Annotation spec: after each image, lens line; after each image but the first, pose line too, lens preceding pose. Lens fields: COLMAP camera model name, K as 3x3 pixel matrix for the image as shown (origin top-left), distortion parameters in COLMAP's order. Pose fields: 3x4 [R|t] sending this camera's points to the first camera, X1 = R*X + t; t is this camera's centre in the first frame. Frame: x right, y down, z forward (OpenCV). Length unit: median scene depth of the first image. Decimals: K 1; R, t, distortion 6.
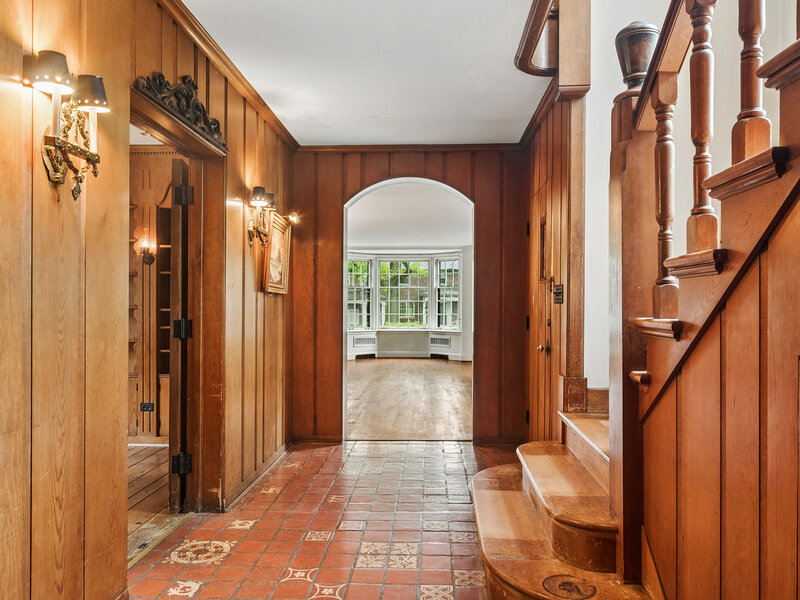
lens RADIAL K [[591.4, 0, 402.1], [0, 591.4, 303.0], [0, 0, 1]] dist [0.000111, -0.000258]
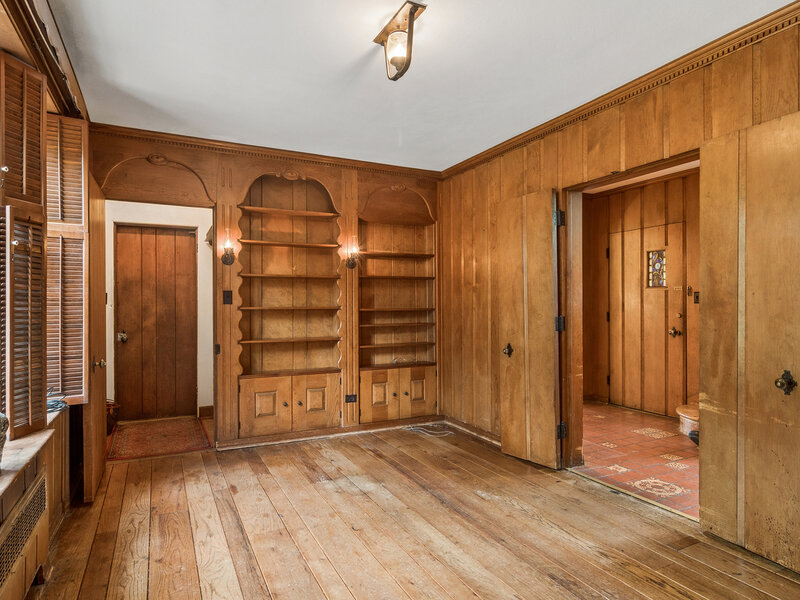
lens RADIAL K [[491.4, 0, 399.4], [0, 491.4, 299.9], [0, 0, 1]] dist [0.020167, -0.000587]
pose [[0.876930, -0.000057, 0.480618, -1.302946], [0.000985, 0.999998, -0.001680, -0.008505], [-0.480617, 0.001947, 0.876928, 0.262896]]
